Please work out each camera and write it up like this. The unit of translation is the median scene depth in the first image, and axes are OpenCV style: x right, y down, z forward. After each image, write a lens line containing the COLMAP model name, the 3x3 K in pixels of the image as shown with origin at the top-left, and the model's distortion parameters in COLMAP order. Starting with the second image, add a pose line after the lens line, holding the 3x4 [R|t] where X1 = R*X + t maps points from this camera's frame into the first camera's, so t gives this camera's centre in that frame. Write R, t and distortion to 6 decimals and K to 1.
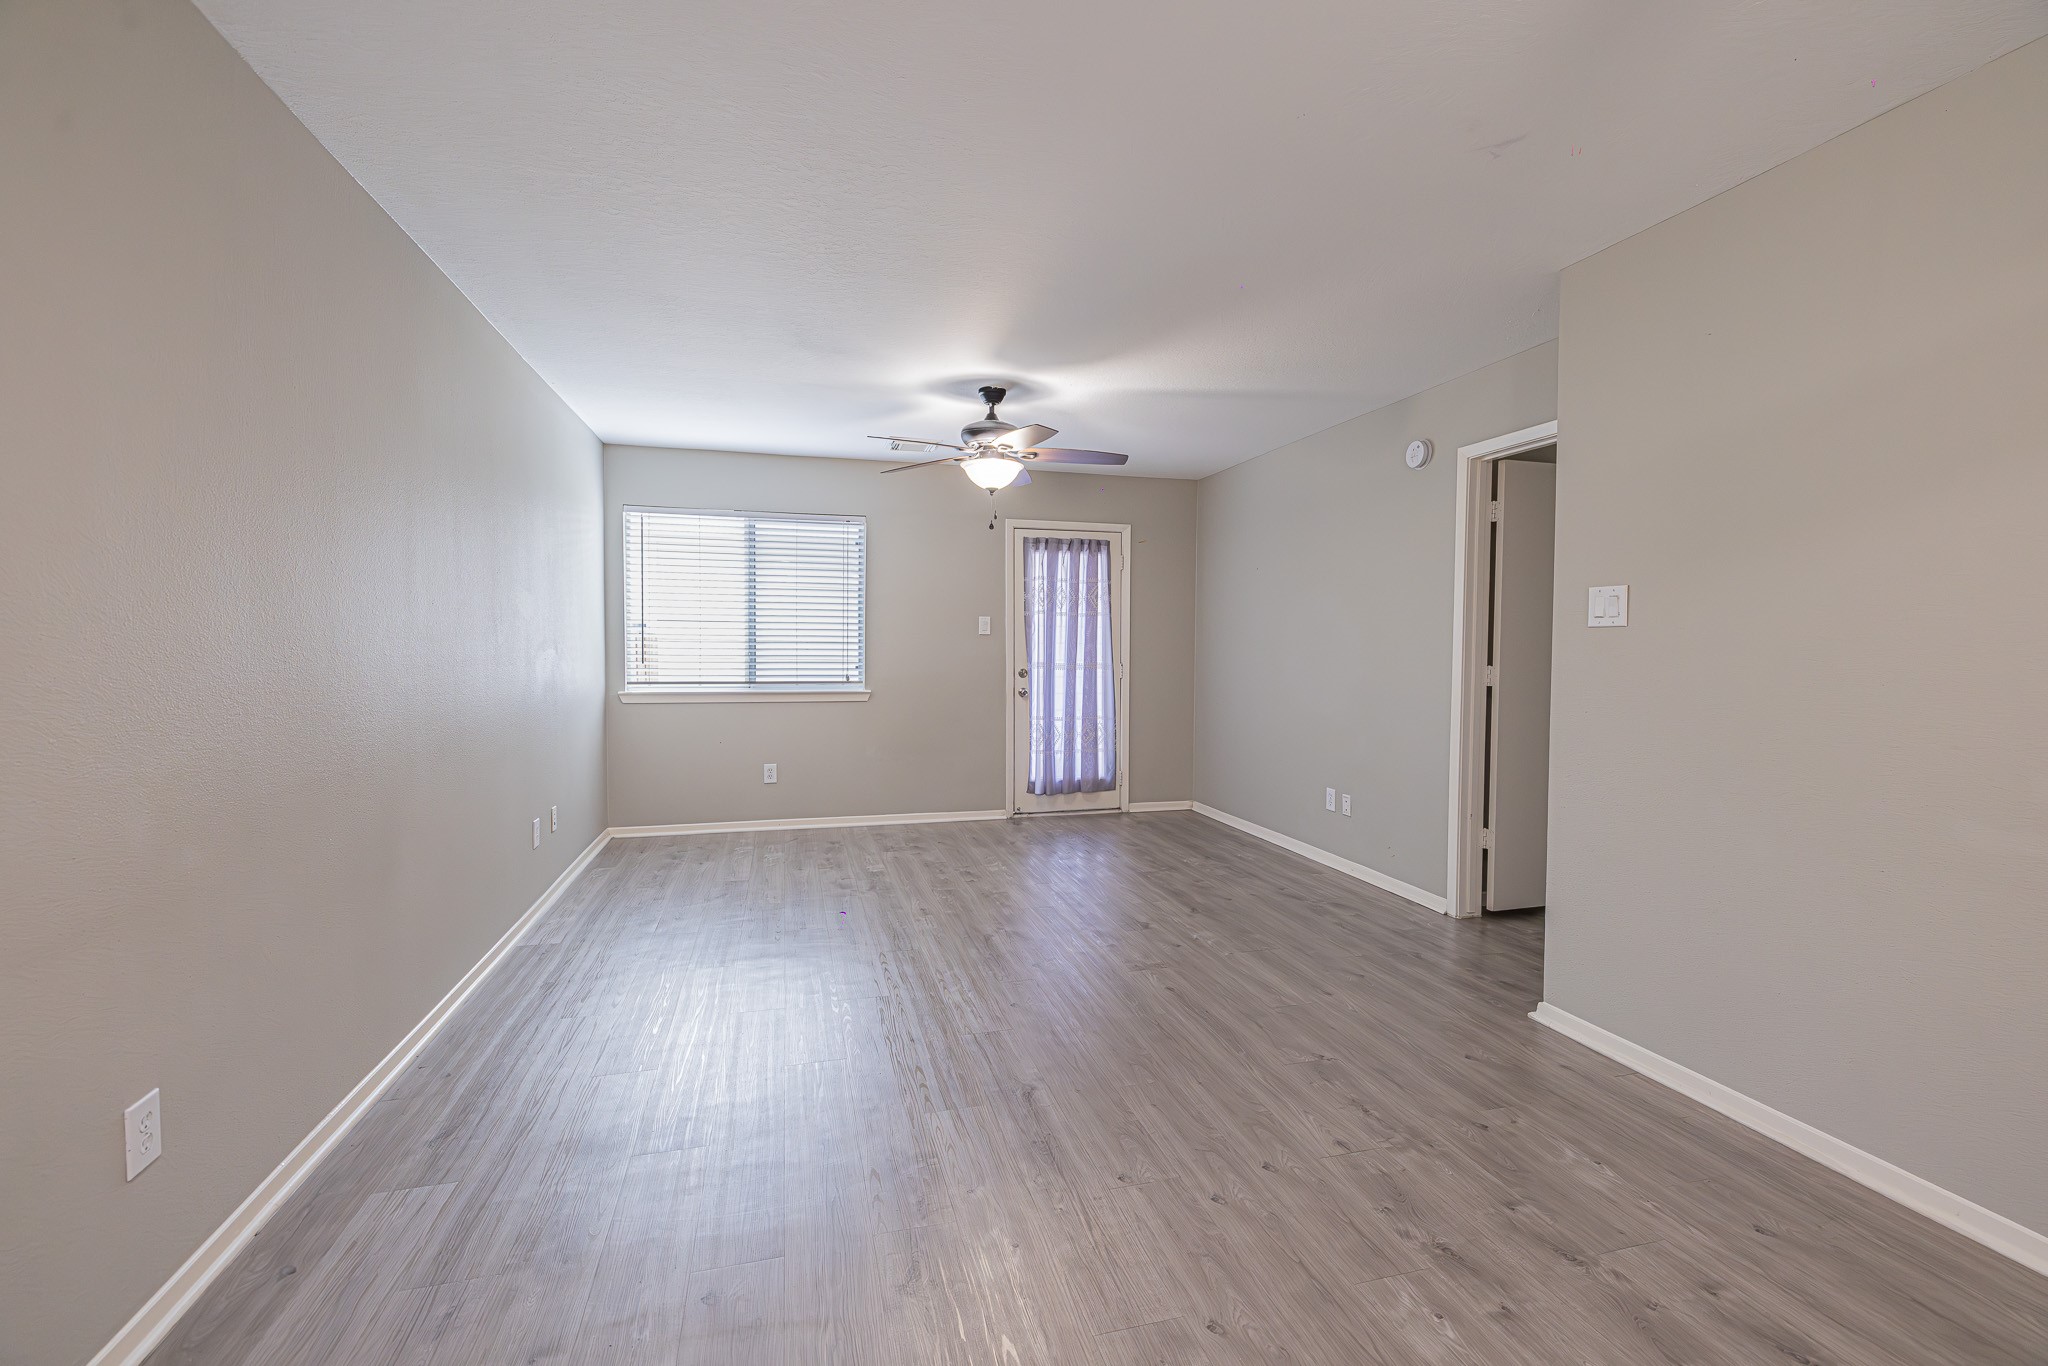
lens RADIAL K [[858.2, 0, 1022.9], [0, 858.2, 688.7], [0, 0, 1]] dist [0.001531, -0.000467]
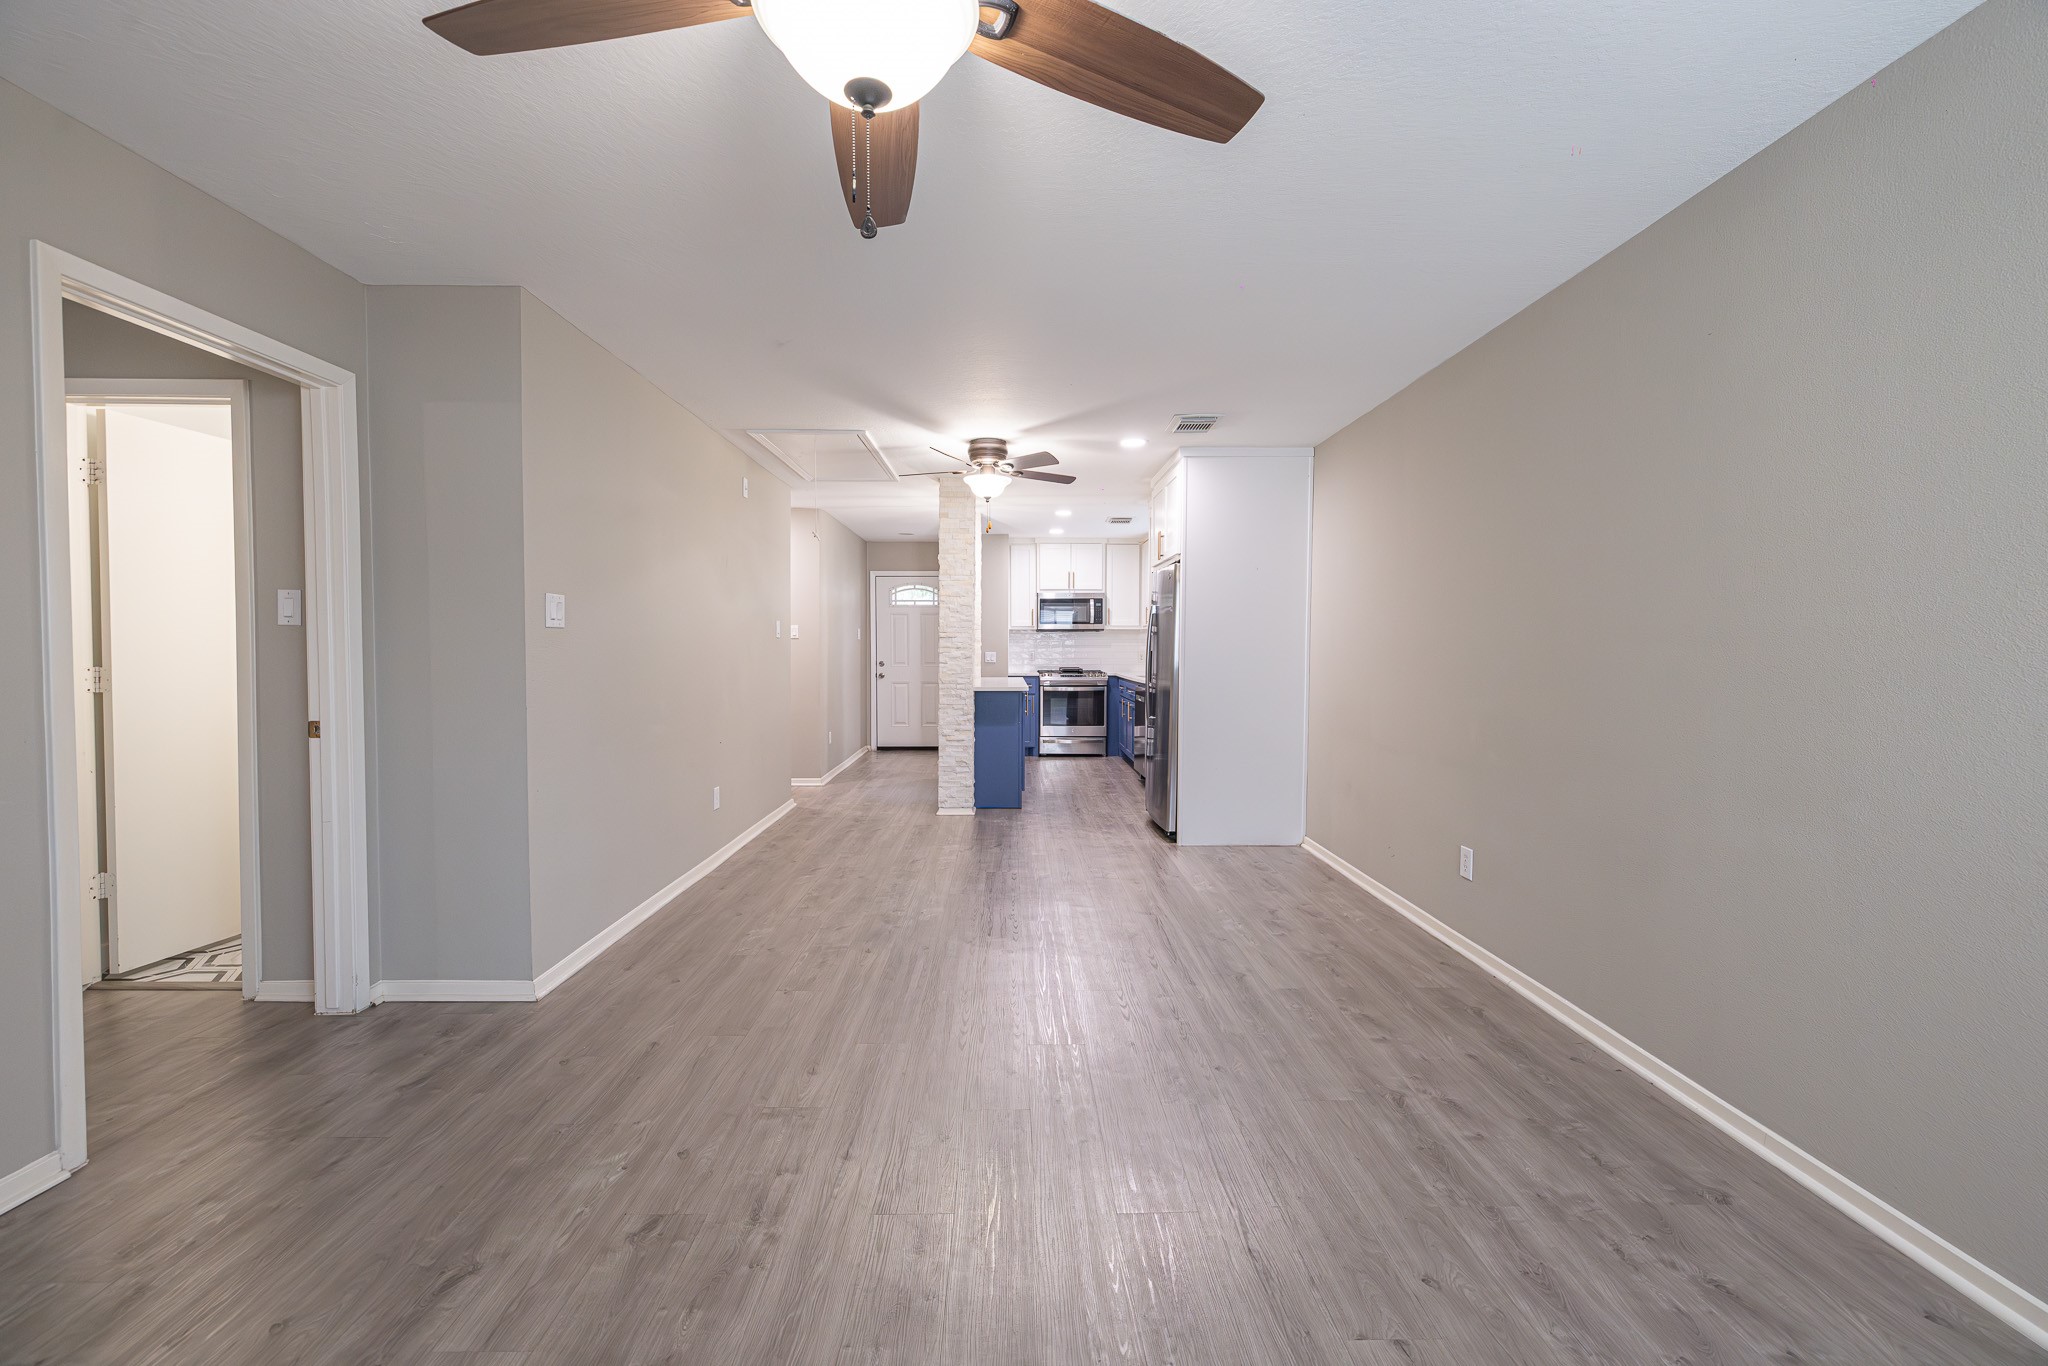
lens RADIAL K [[858.2, 0, 1019.8], [0, 858.2, 677.5], [0, 0, 1]] dist [0.001531, -0.000467]
pose [[-0.967614, -0.016419, 0.251900, -0.112746], [0.004993, 0.996442, 0.084129, -0.045082], [-0.252385, 0.082662, -0.964089, 0.899949]]
